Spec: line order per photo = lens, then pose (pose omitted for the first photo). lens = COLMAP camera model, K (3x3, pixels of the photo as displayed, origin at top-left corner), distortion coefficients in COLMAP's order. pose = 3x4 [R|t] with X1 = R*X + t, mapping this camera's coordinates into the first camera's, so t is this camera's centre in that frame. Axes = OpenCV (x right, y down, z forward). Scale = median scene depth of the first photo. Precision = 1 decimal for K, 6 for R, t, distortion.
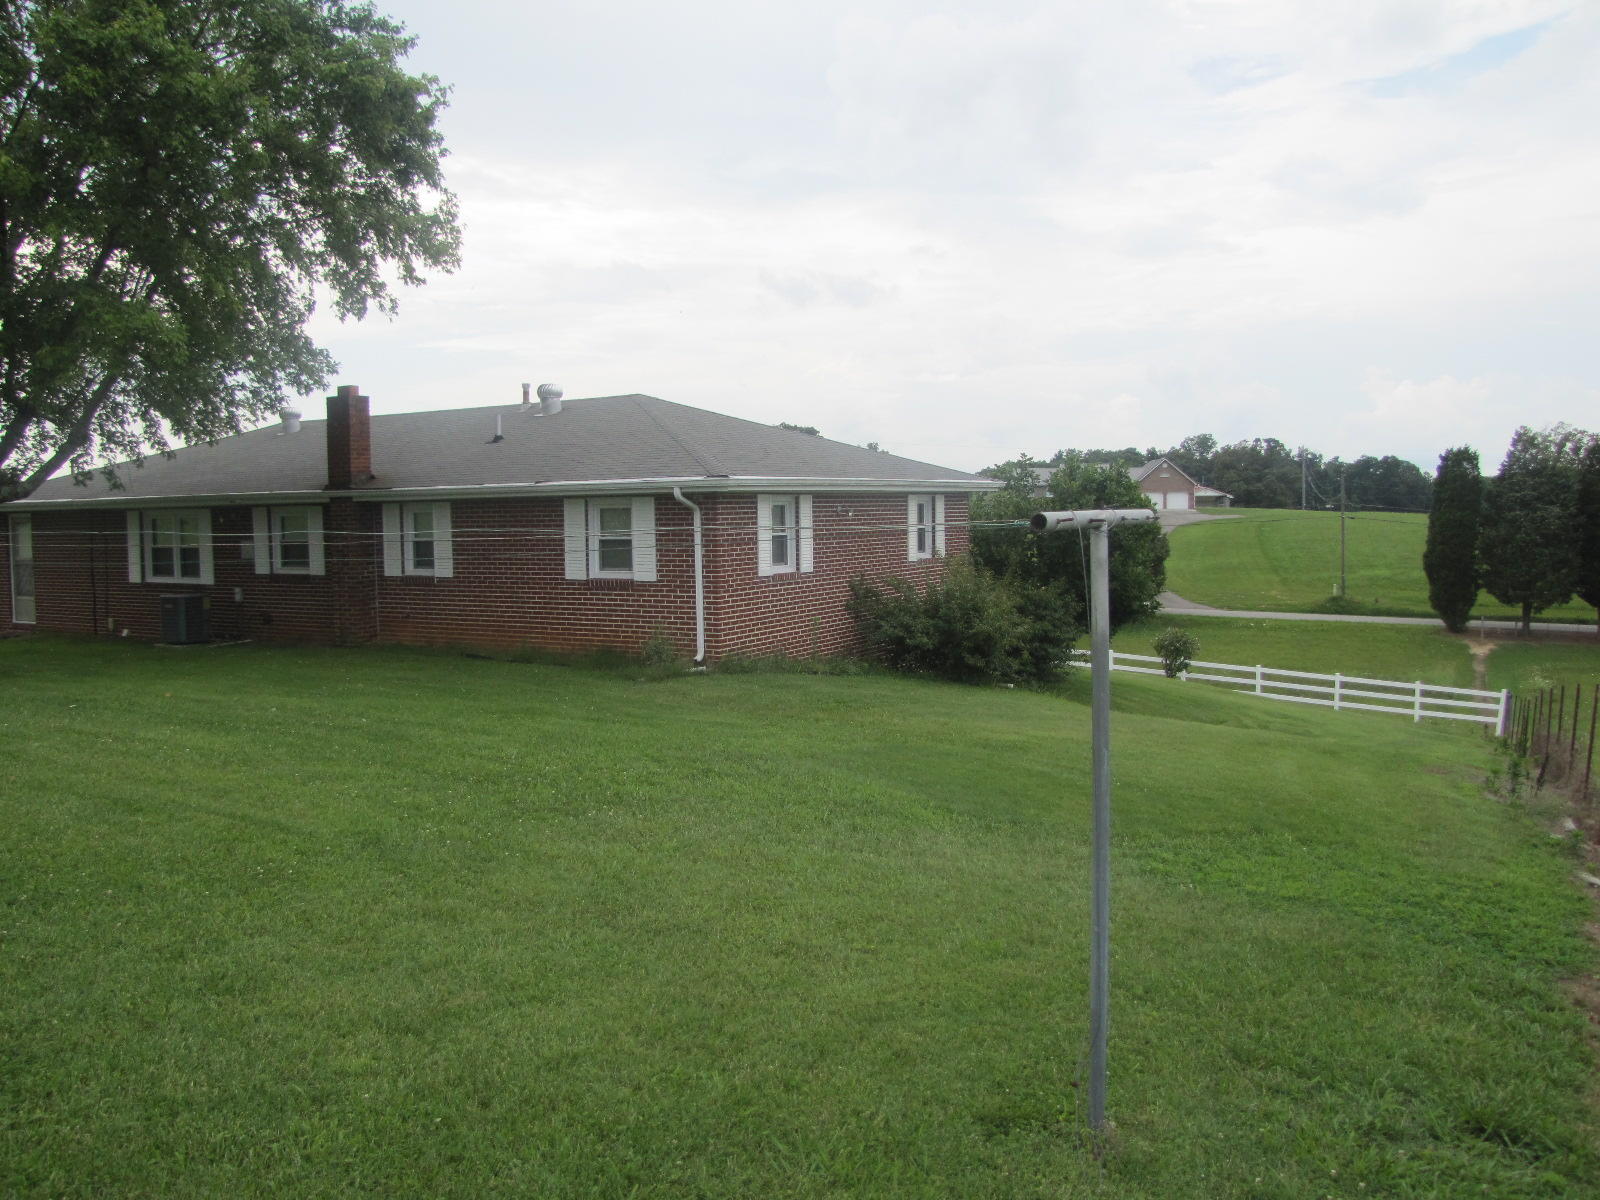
lens RADIAL K [[1345.7, 0, 773.1], [0, 1345.7, 626.0], [0, 0, 1]] dist [-0.185902, 0.163601]
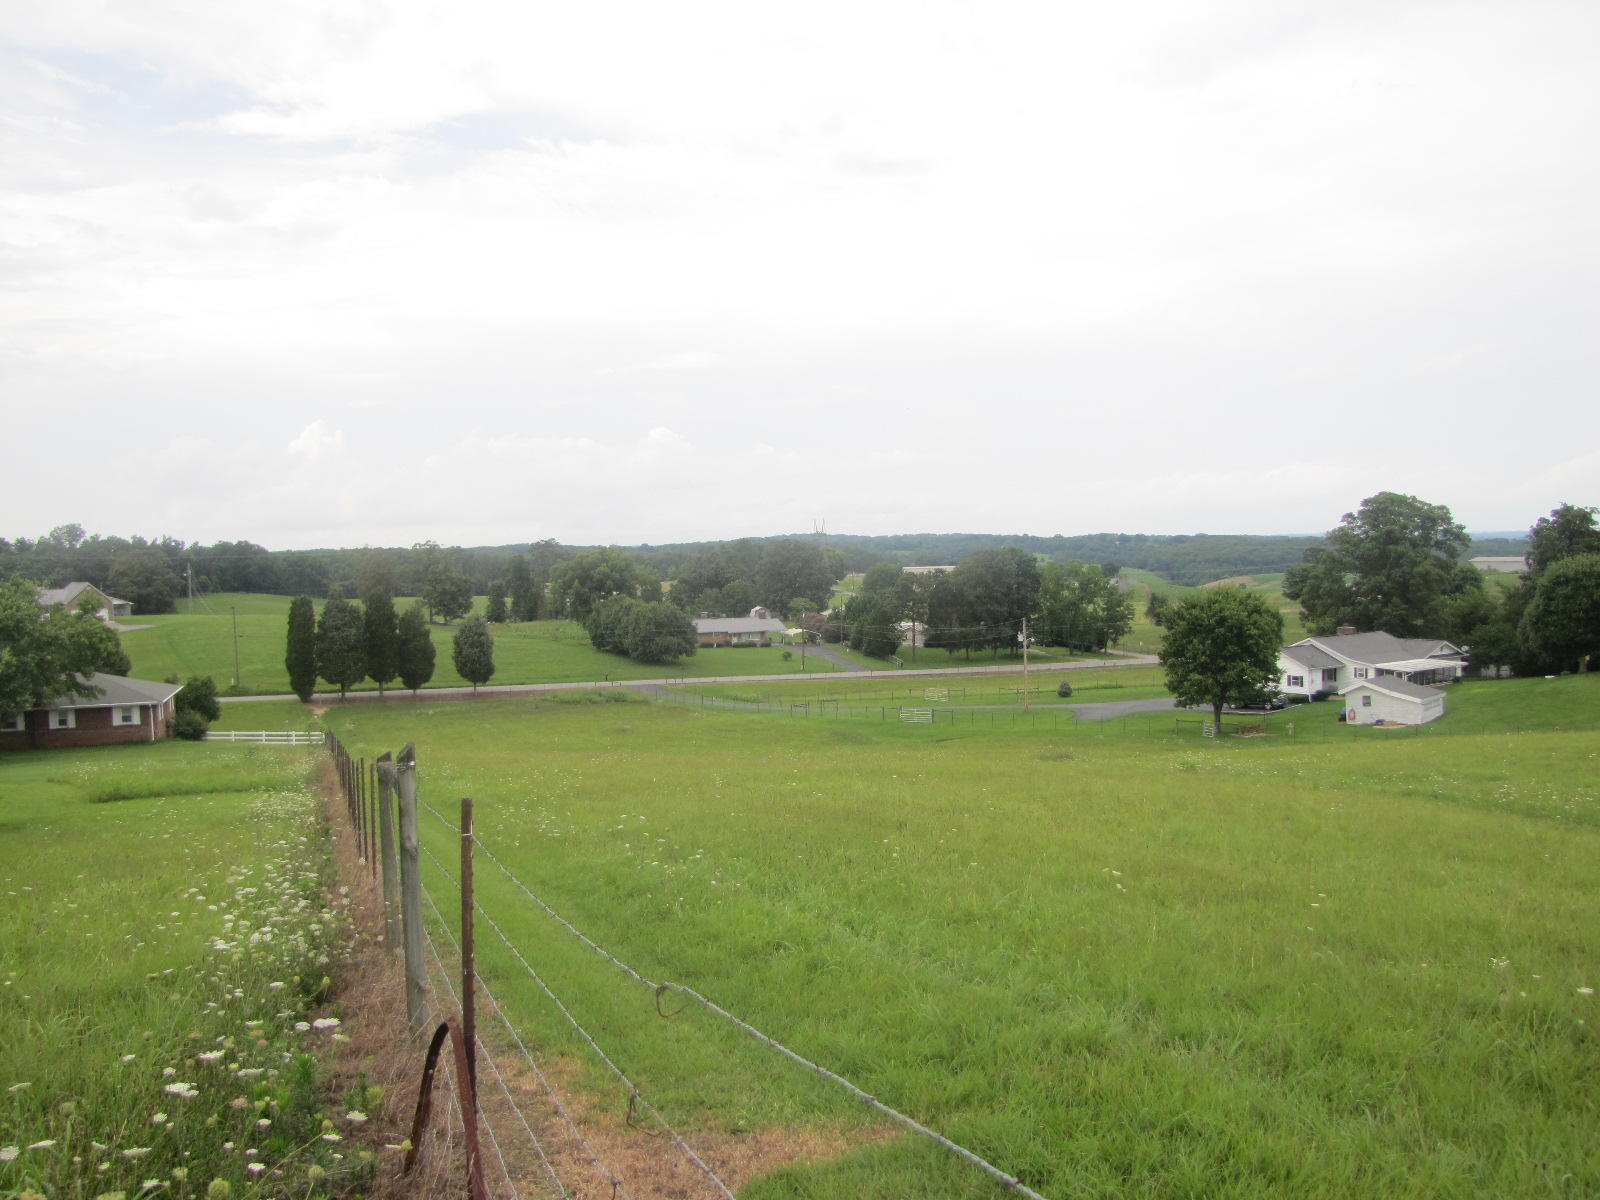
lens RADIAL K [[1345.7, 0, 775.6], [0, 1345.7, 602.6], [0, 0, 1]] dist [-0.185902, 0.163601]
pose [[0.673756, -0.034315, 0.738157, -0.349131], [0.081726, 0.996253, -0.028282, -0.026895], [-0.734420, 0.079382, 0.674036, -0.668971]]
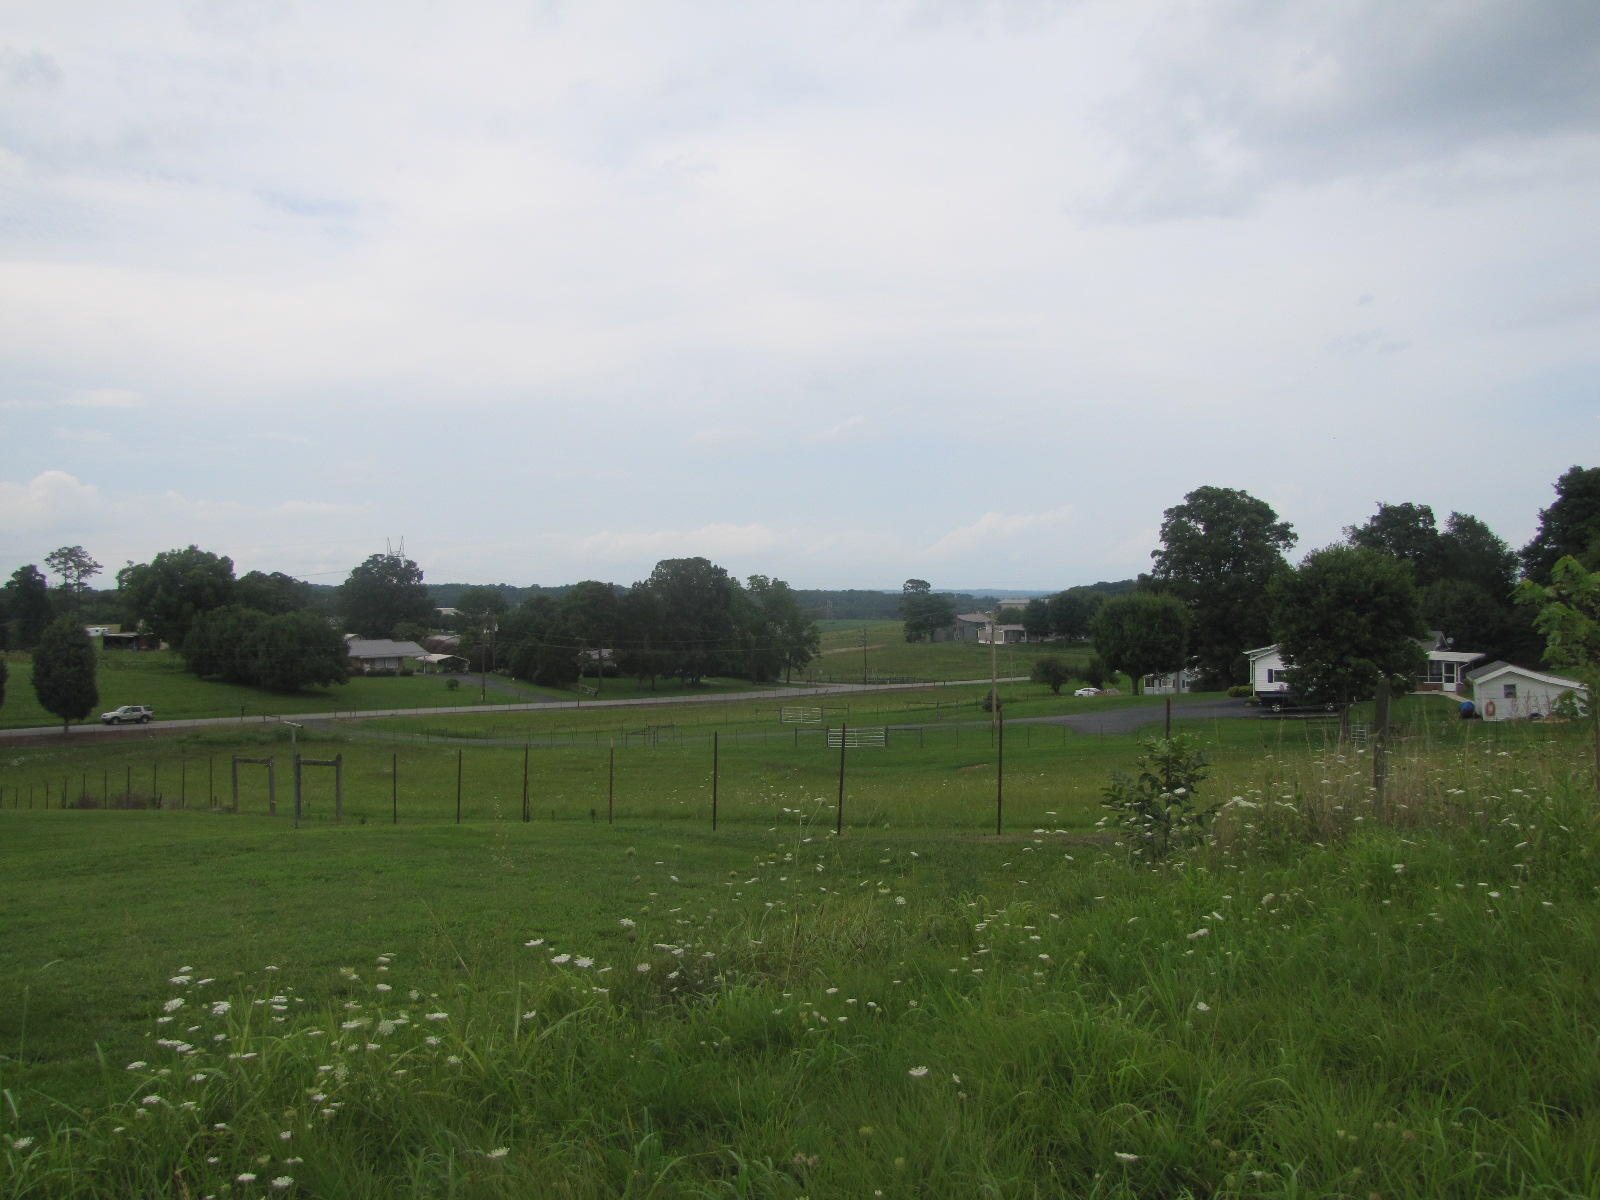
lens RADIAL K [[1345.7, 0, 792.5], [0, 1345.7, 614.1], [0, 0, 1]] dist [-0.185902, 0.163601]
pose [[0.319427, -0.005979, 0.947592, -0.192922], [0.089784, 0.995672, -0.023983, -0.009731], [-0.943348, 0.092739, 0.318581, -0.132355]]
